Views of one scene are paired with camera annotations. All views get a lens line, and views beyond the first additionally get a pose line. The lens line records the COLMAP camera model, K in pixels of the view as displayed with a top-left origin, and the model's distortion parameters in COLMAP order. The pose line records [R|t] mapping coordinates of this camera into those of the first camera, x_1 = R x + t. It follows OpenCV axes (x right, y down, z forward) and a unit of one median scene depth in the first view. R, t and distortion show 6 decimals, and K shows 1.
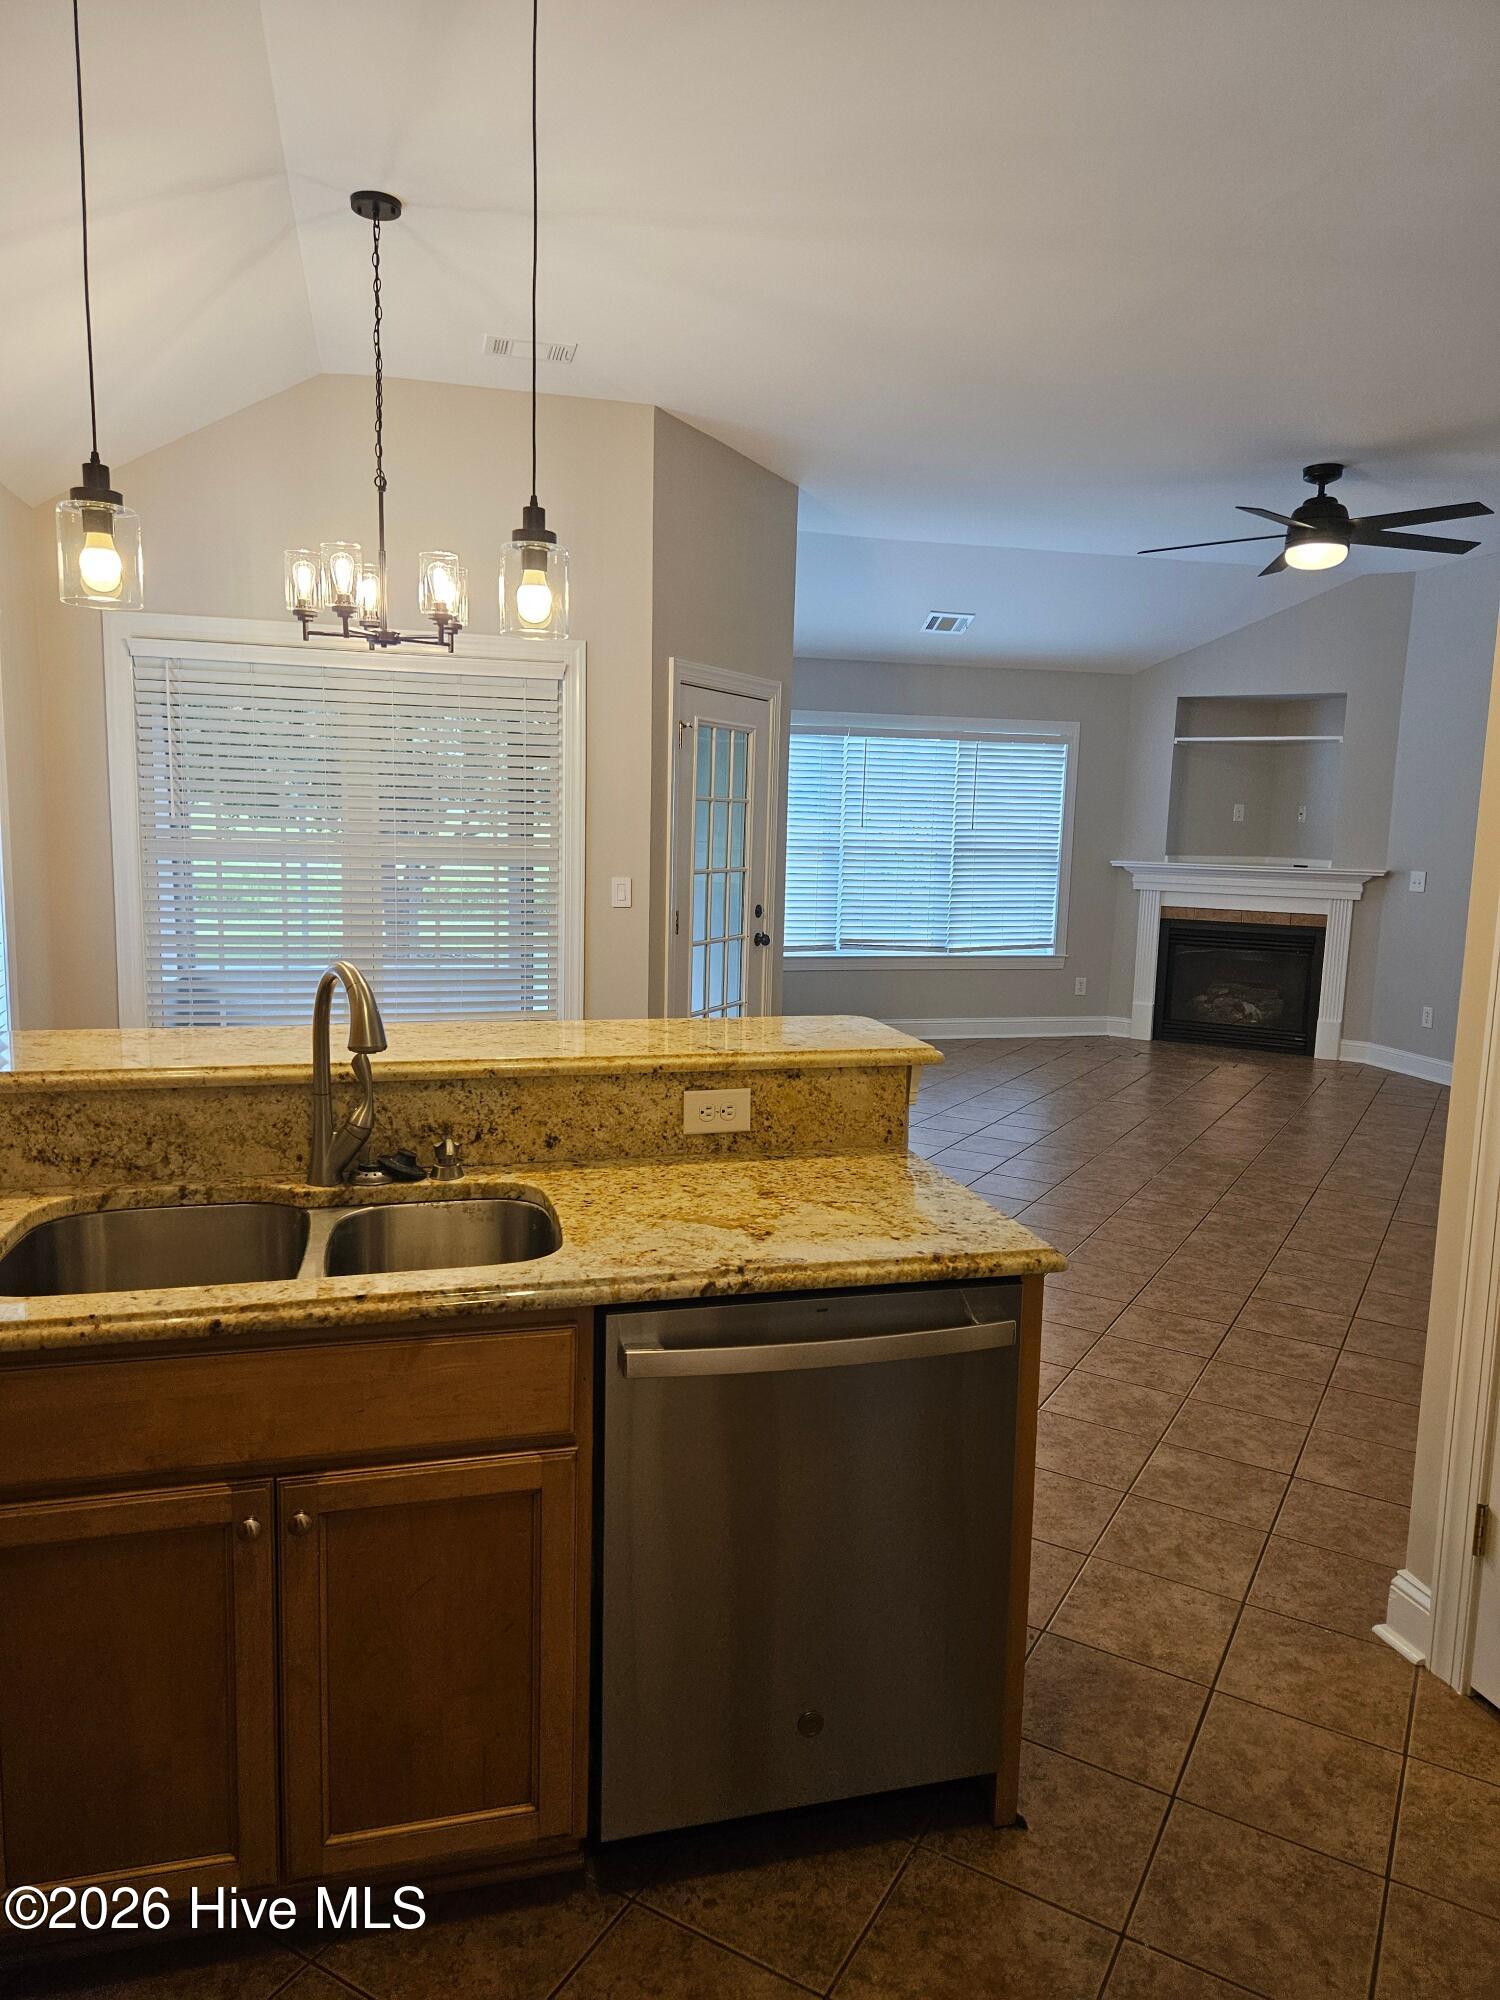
lens RADIAL K [[1329.0, 0, 757.7], [0, 1329.0, 1005.6], [0, 0, 1]] dist [0.104272, -0.104661]
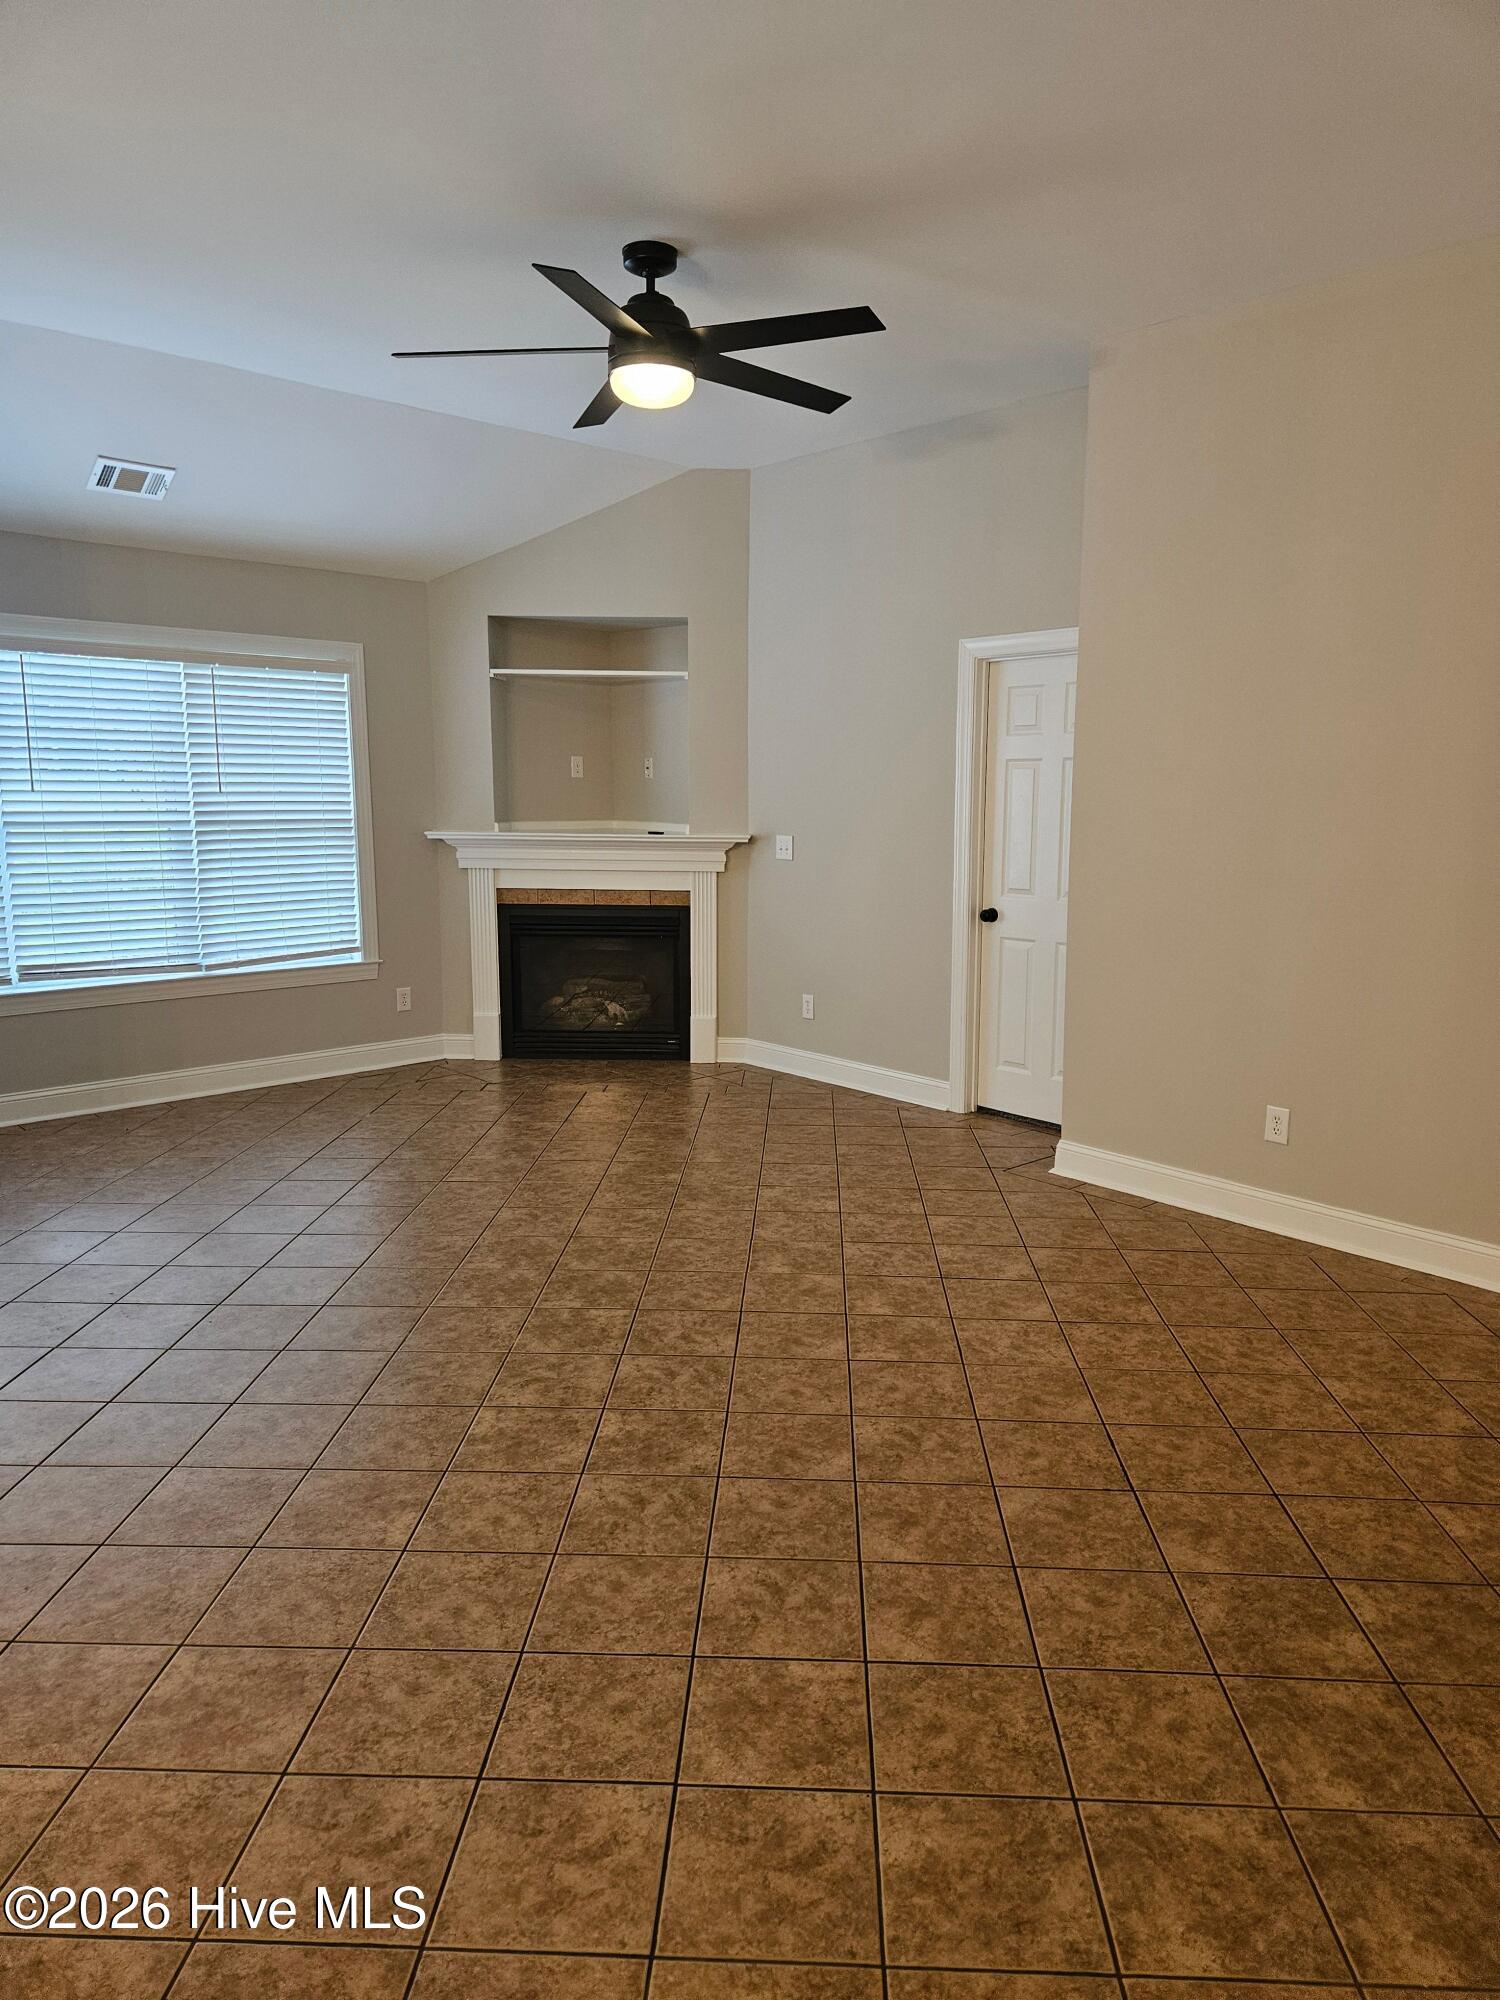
lens RADIAL K [[1329.0, 0, 757.7], [0, 1329.0, 1005.6], [0, 0, 1]] dist [0.104272, -0.104661]
pose [[0.887272, -0.097658, 0.450789, 0.082724], [0.082811, 0.995176, 0.052599, -0.036084], [-0.453751, -0.009339, 0.891080, 0.249889]]
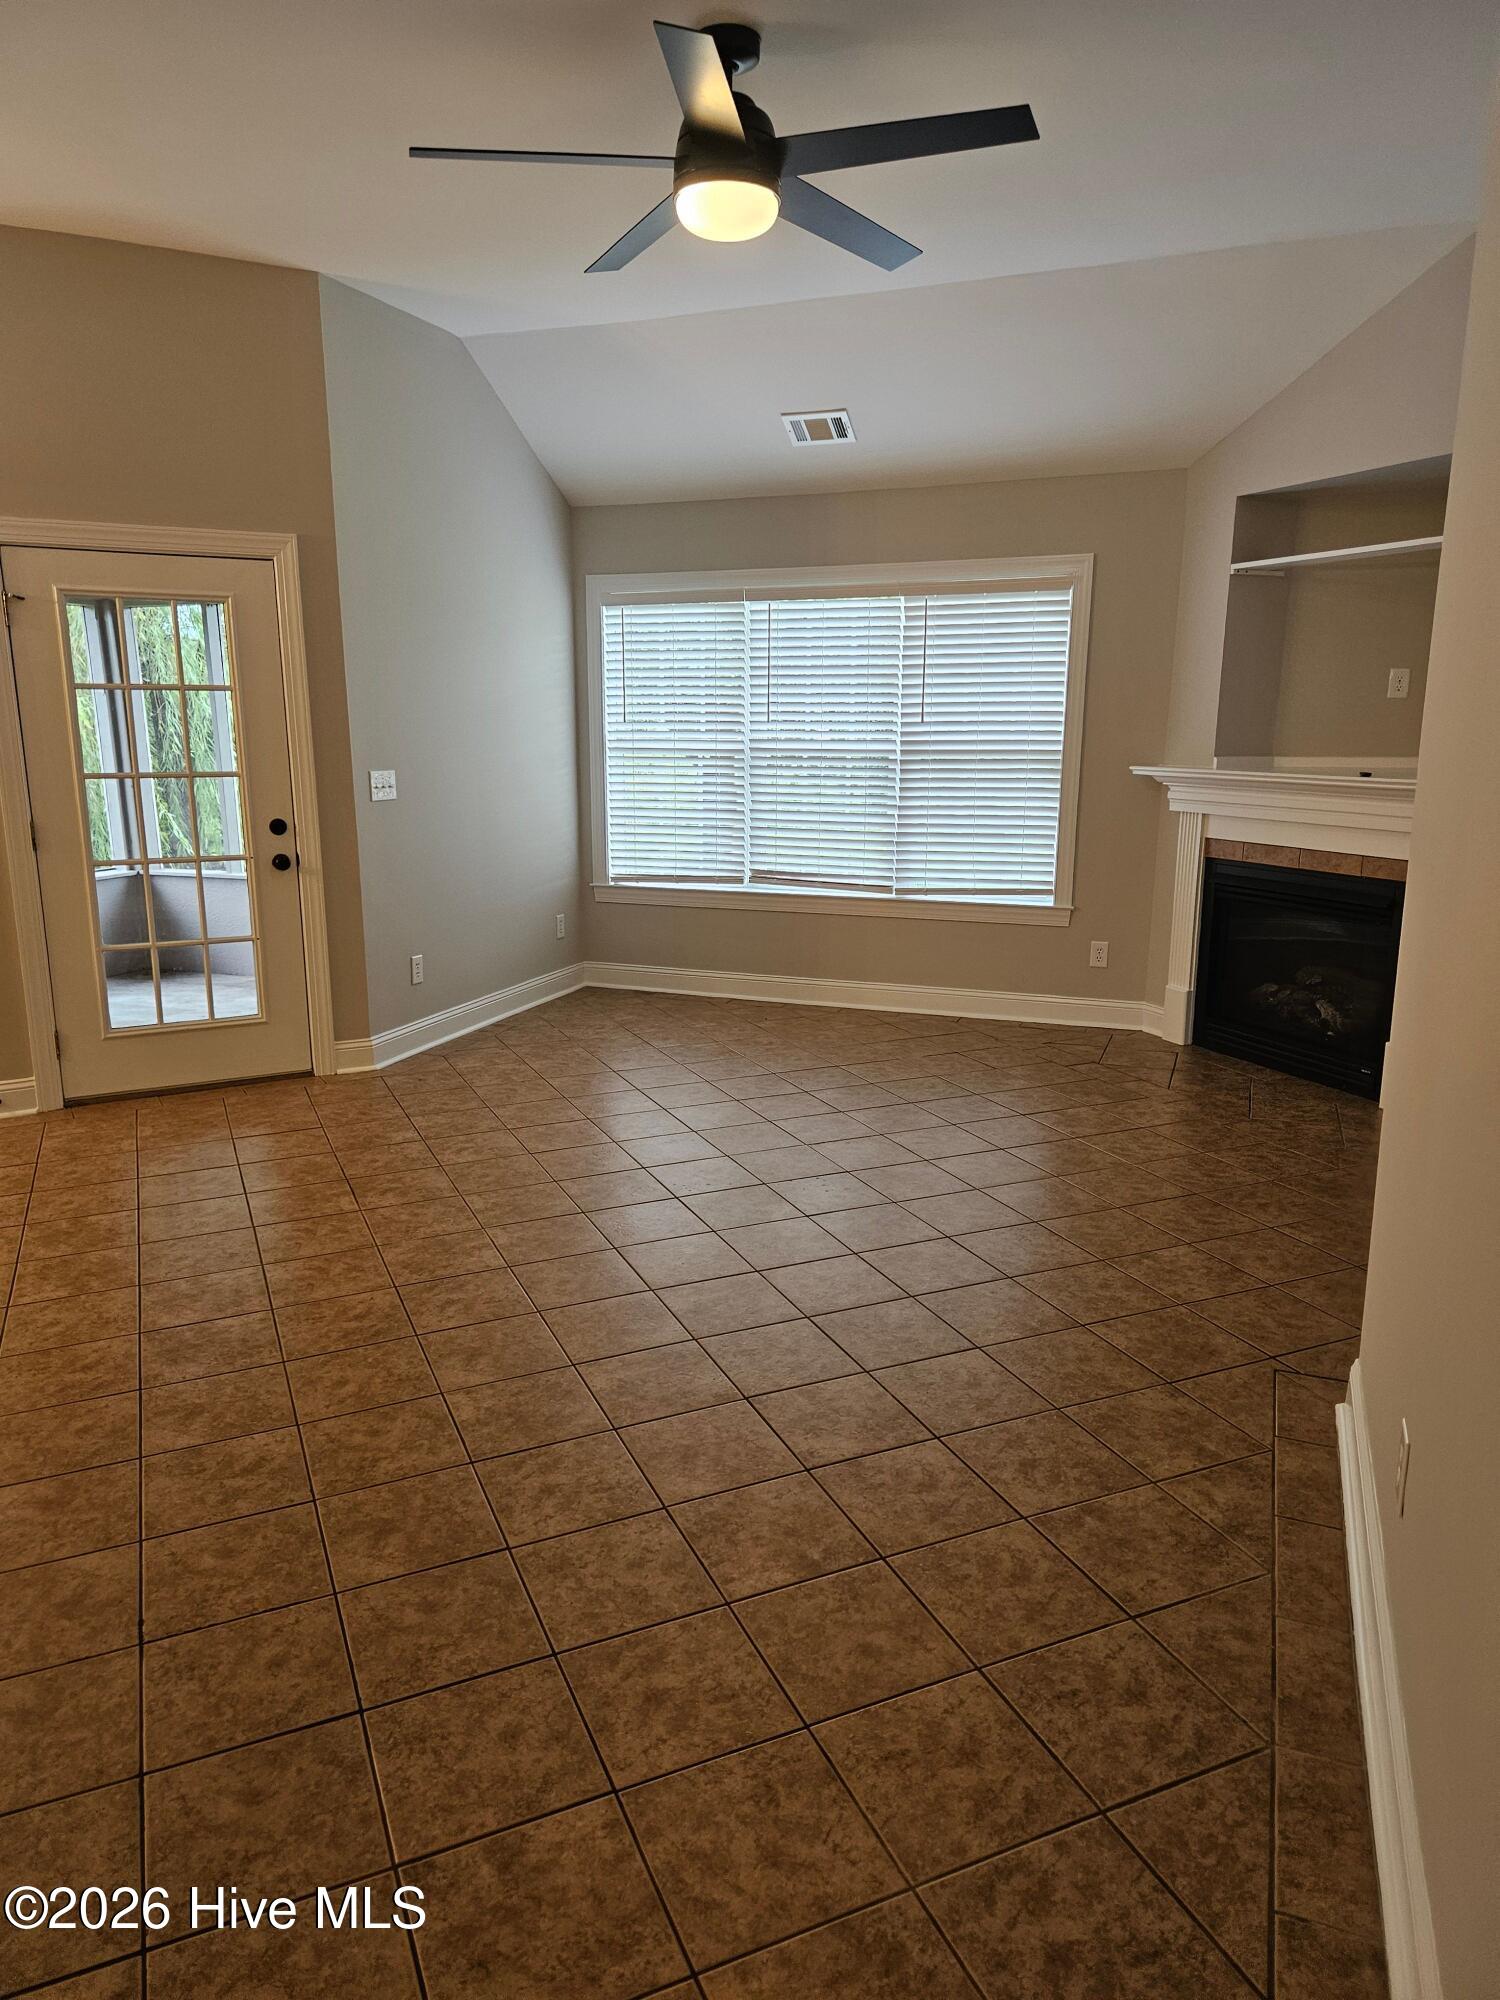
lens RADIAL K [[1329.0, 0, 757.7], [0, 1329.0, 1005.6], [0, 0, 1]] dist [0.104272, -0.104661]
pose [[0.803054, 0.102233, -0.587072, 0.534758], [-0.063813, 0.994262, 0.085851, -0.037979], [0.592480, -0.031480, 0.804970, 0.373261]]
